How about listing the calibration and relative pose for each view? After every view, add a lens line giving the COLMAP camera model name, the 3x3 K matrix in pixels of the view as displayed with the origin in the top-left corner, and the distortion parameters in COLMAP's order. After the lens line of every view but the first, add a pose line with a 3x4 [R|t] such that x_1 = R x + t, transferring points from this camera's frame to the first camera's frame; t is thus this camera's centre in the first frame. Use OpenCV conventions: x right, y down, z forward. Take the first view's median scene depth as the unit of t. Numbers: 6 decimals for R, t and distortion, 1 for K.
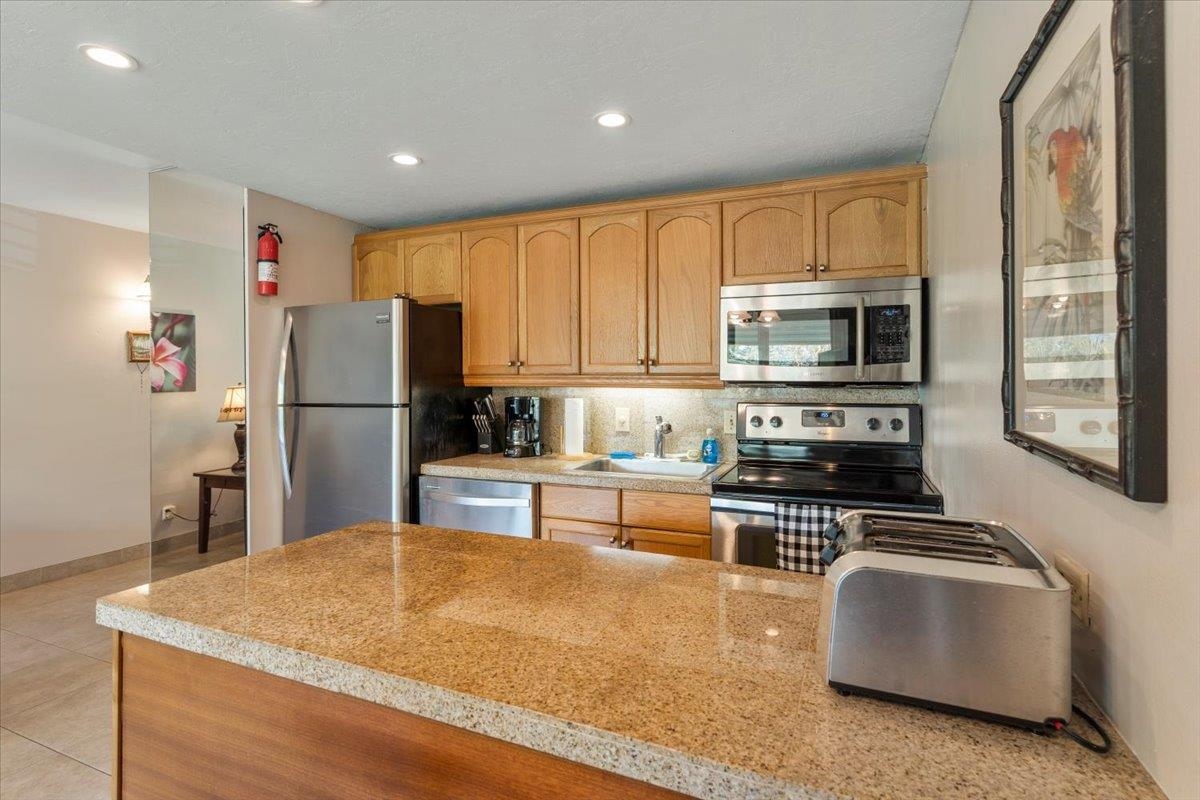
lens RADIAL K [[580.3, 0, 604.2], [0, 580.3, 378.4], [0, 0, 1]] dist [-0.003502, -0.000202]
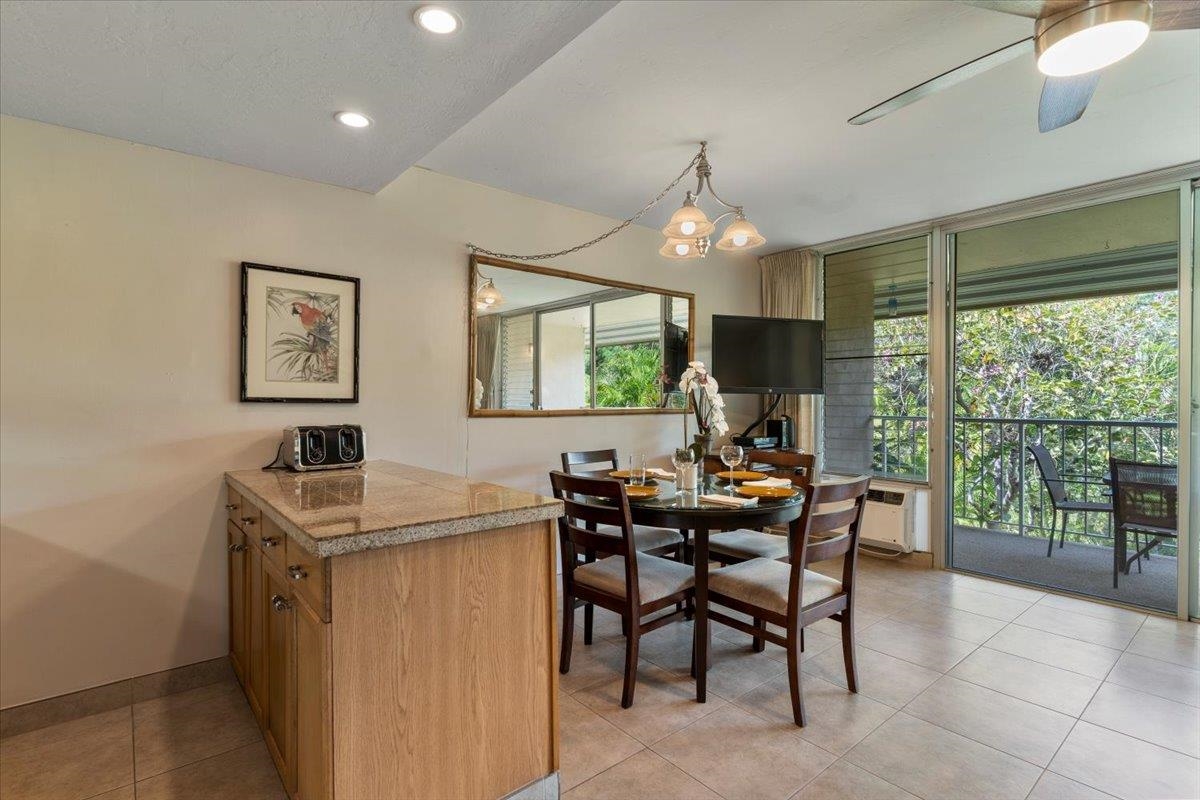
lens RADIAL K [[579.6, 0, 600.0], [0, 579.6, 400.0], [0, 0, 1]] dist [0.000690, -0.000083]
pose [[-0.888781, 0.005816, 0.458295, -0.681890], [0.007120, 0.999974, 0.001119, 0.041581], [-0.458277, 0.004258, -0.888799, 0.952666]]
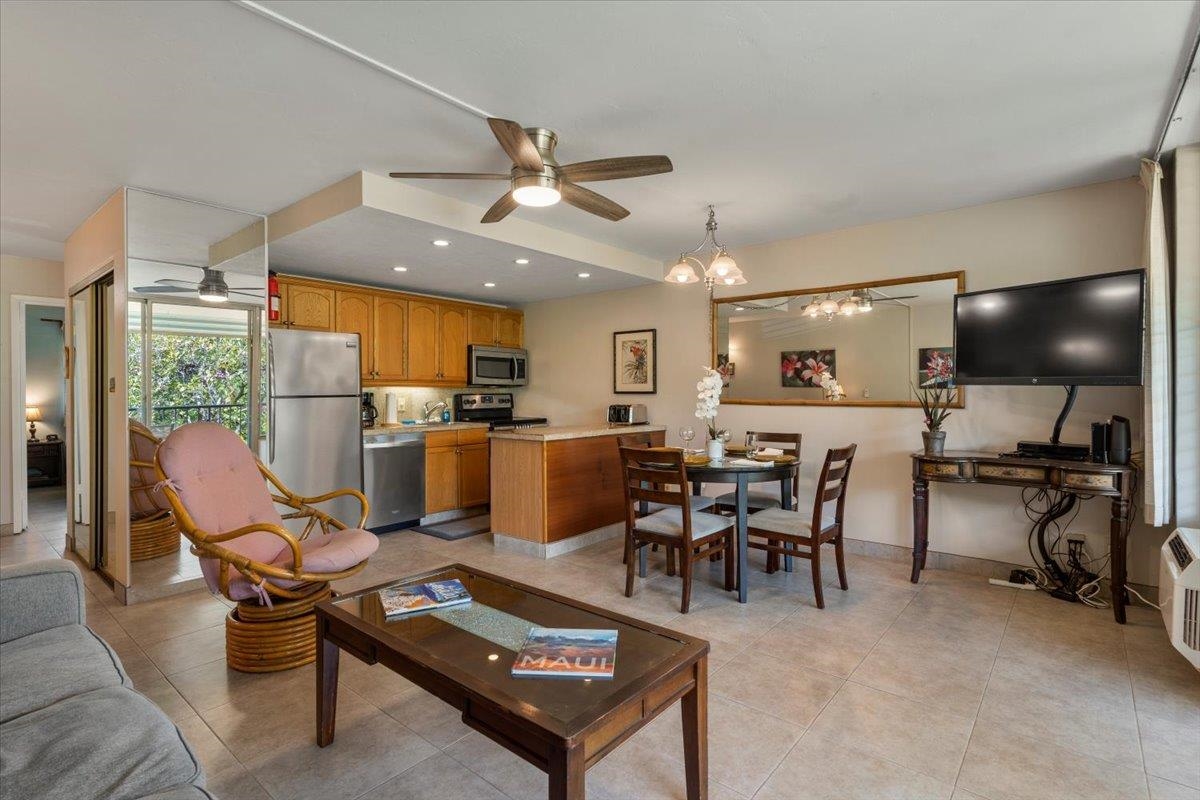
lens RADIAL K [[574.4, 0, 600.1], [0, 574.4, 395.8], [0, 0, 1]] dist [0.000076, 0.001439]
pose [[0.296210, -0.003558, 0.955116, -1.789711], [0.003056, 0.999991, 0.002778, 0.044968], [-0.955118, 0.002096, 0.296218, -0.201505]]
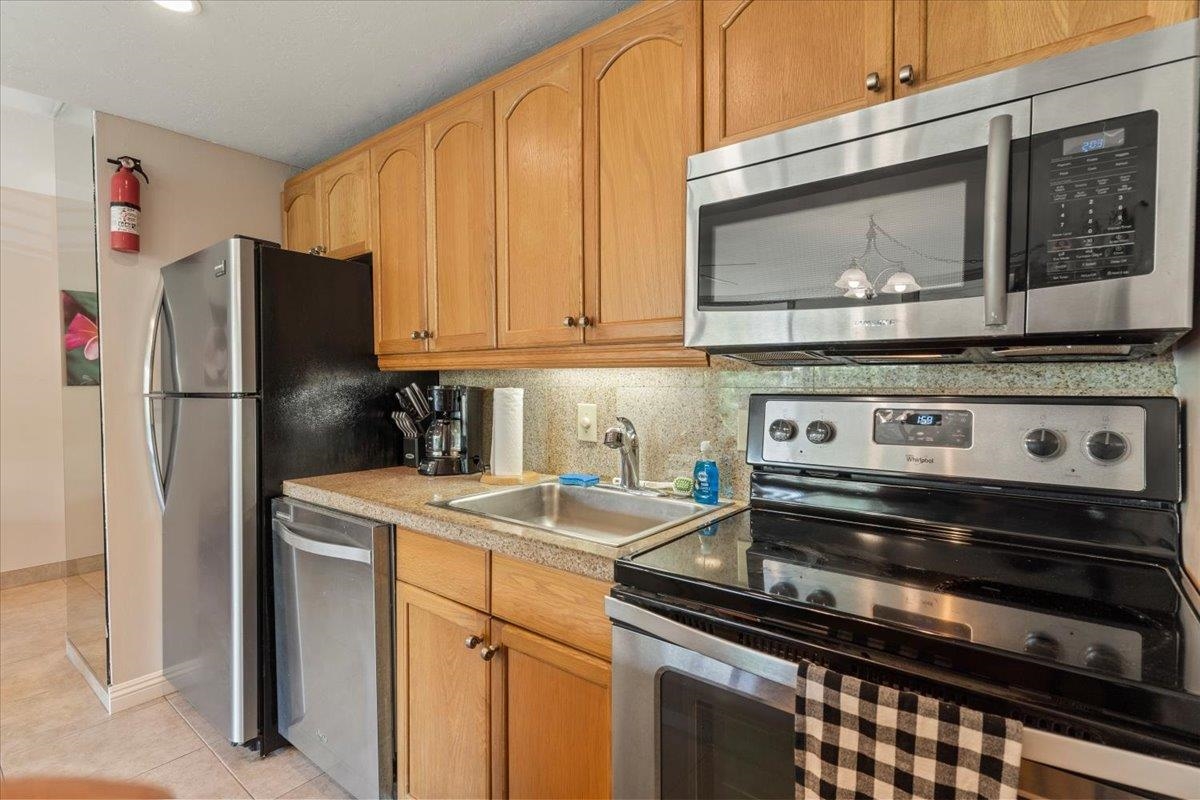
lens RADIAL K [[569.2, 0, 599.3], [0, 569.2, 397.4], [0, 0, 1]] dist [0.002338, 0.000594]
pose [[0.961201, 0.007401, -0.275750, 0.244571], [0.000319, 0.999610, 0.027942, 0.030393], [0.275849, -0.026946, 0.960823, 0.468451]]
